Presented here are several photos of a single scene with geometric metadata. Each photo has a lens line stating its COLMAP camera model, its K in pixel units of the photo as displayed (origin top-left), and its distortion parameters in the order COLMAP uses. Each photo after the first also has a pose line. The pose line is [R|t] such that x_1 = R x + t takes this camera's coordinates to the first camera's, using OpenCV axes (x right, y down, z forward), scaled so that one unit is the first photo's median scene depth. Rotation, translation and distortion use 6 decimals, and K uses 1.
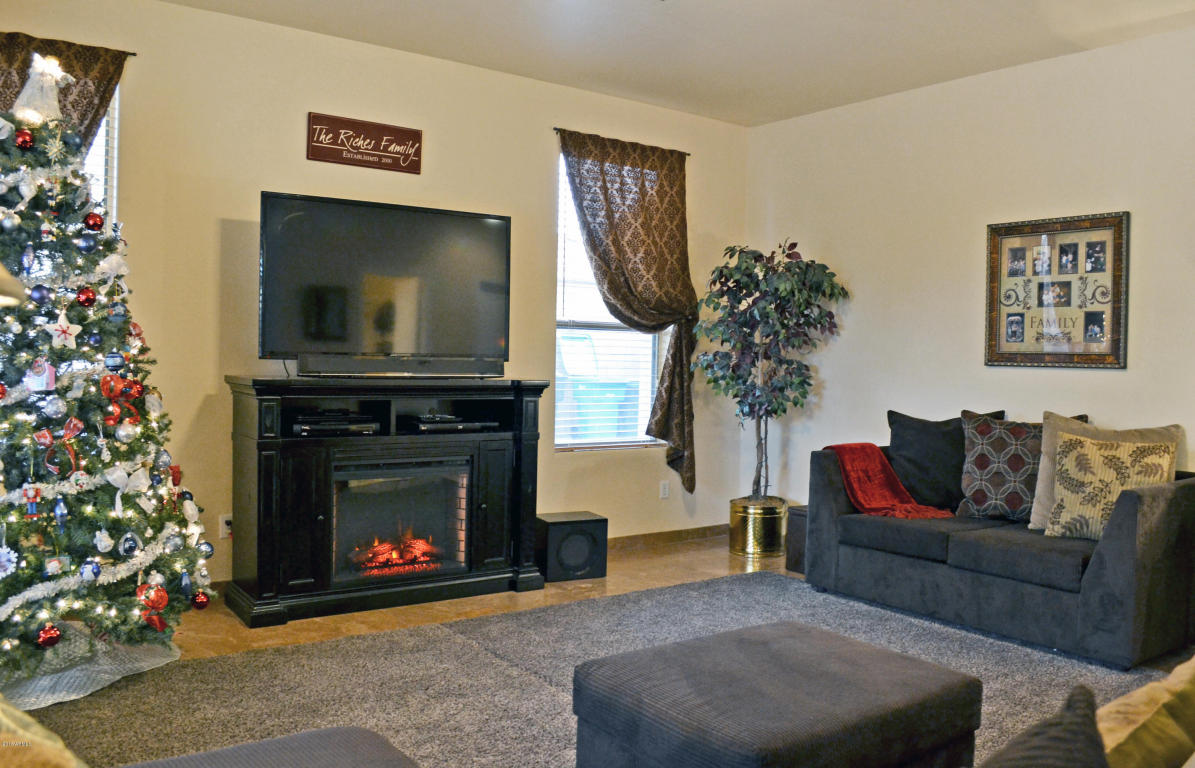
lens RADIAL K [[977.8, 0, 603.2], [0, 977.8, 387.2], [0, 0, 1]] dist [-0.061064, 0.011485]
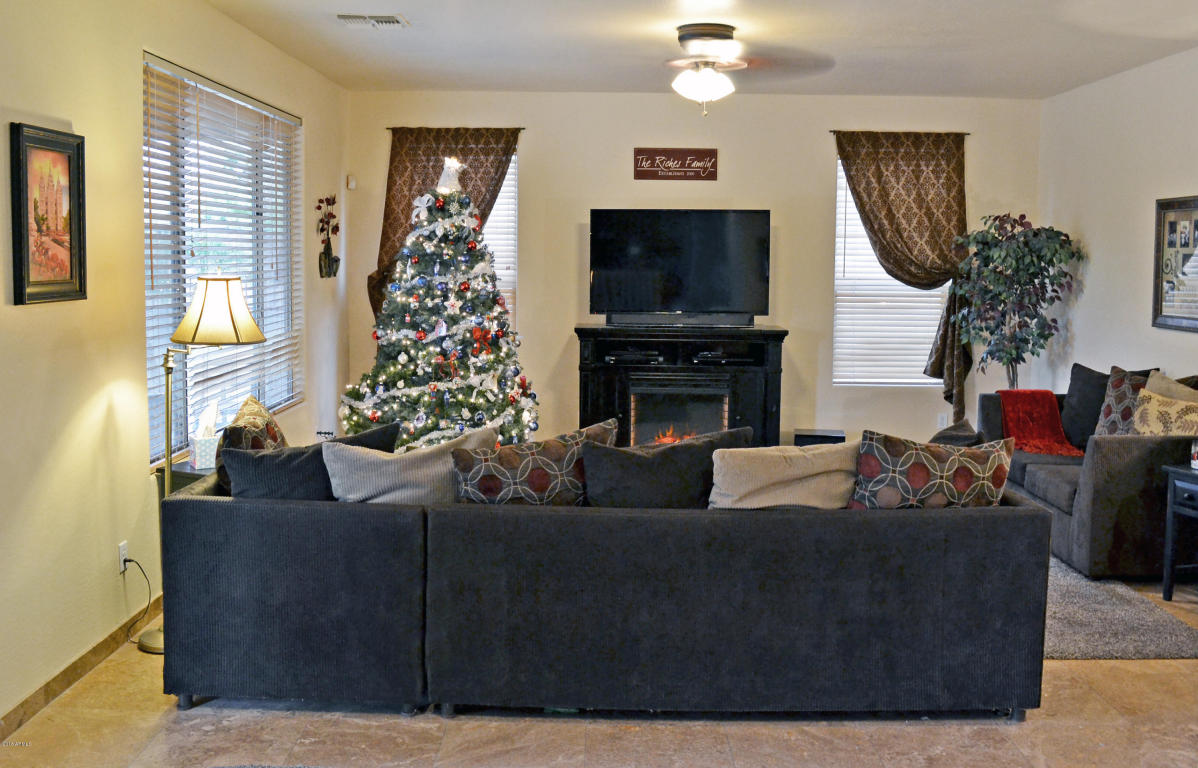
lens RADIAL K [[1111.9, 0, 597.7], [0, 1111.9, 374.4], [0, 0, 1]] dist [0.008429, 0.008496]
pose [[0.806878, 0.050550, -0.588551, 0.754252], [-0.011705, 0.997504, 0.069628, -0.058961], [0.590602, -0.049292, 0.805456, -0.485904]]
